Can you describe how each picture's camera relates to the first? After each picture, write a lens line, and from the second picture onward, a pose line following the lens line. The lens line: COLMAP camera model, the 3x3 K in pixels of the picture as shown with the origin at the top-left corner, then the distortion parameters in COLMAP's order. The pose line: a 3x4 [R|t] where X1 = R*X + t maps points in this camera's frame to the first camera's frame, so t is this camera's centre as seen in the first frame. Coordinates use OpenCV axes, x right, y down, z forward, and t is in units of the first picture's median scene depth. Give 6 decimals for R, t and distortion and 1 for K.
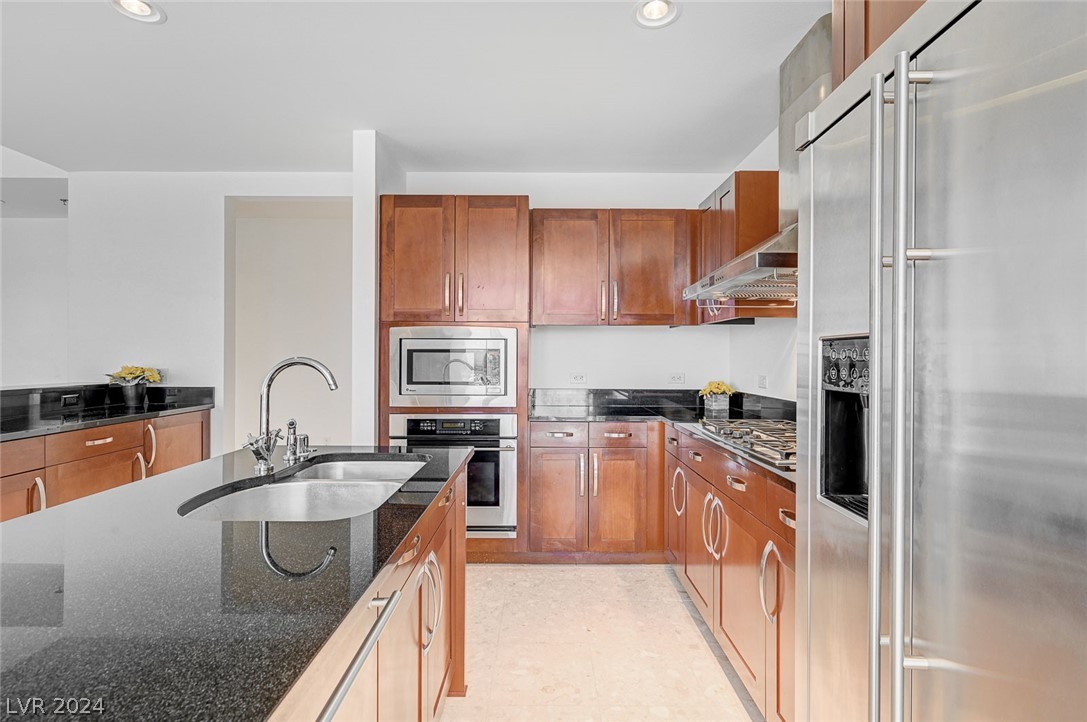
lens RADIAL K [[503.6, 0, 540.6], [0, 503.6, 354.1], [0, 0, 1]] dist [-0.002416, 0.000766]
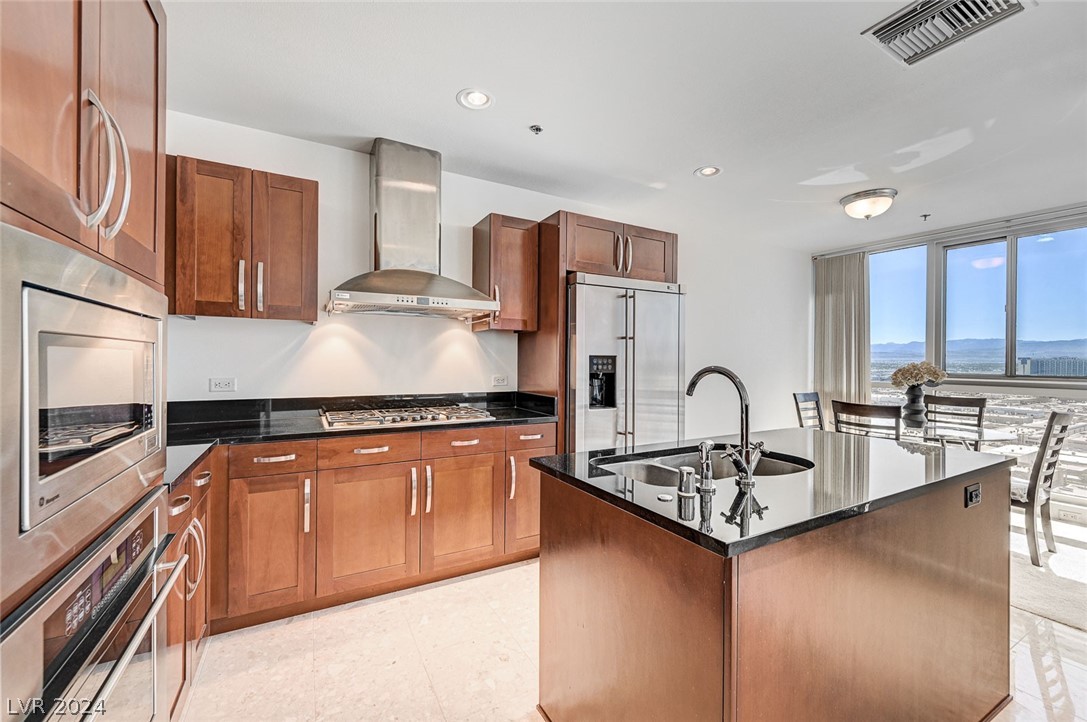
lens RADIAL K [[476.5, 0, 565.1], [0, 476.5, 360.2], [0, 0, 1]] dist [0.004561, 0.000177]
pose [[-0.514061, -0.004185, 0.857743, -0.627491], [-0.006241, 0.999980, 0.001138, 0.005785], [-0.857731, -0.004768, -0.514077, 0.930142]]
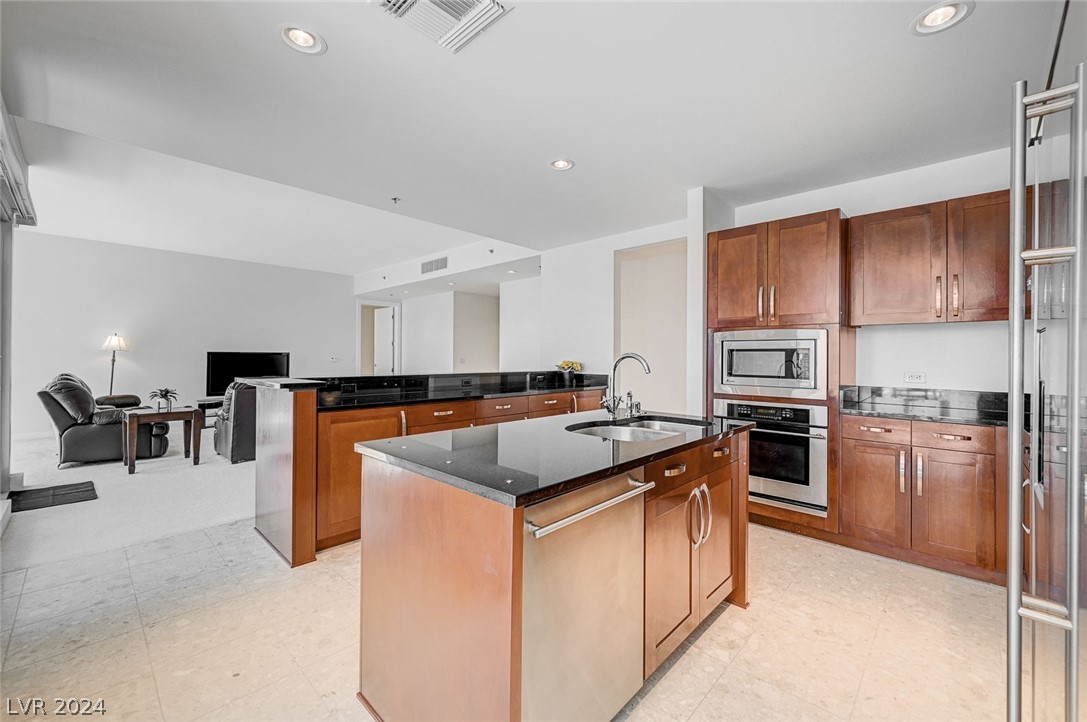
lens RADIAL K [[435.7, 0, 549.8], [0, 435.7, 354.2], [0, 0, 1]] dist [0.001015, -0.000086]
pose [[0.729882, -0.001088, -0.683573, 0.164566], [-0.001478, 0.999994, -0.003170, 0.007586], [0.683572, 0.003324, 0.729876, -0.123948]]
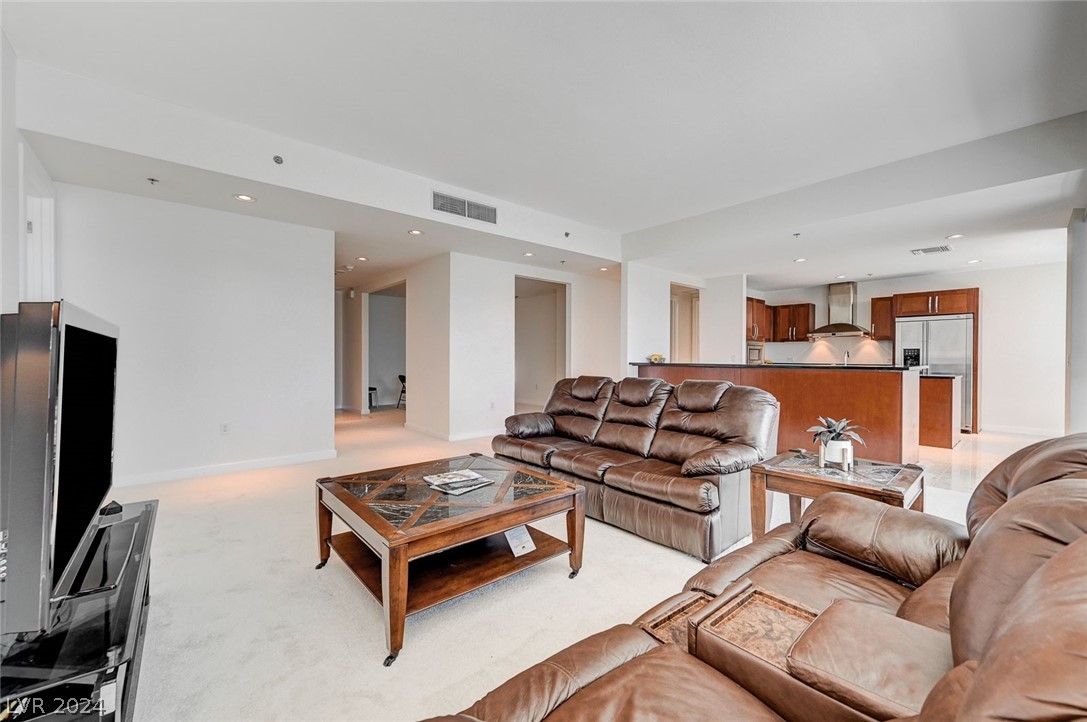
lens RADIAL K [[435.7, 0, 540.8], [0, 435.7, 358.7], [0, 0, 1]] dist [0.001015, -0.000086]
pose [[0.761626, -0.000491, 0.648017, -2.872513], [-0.001062, 0.999997, 0.002006, 0.047732], [-0.648016, -0.002216, 0.761623, -0.174085]]
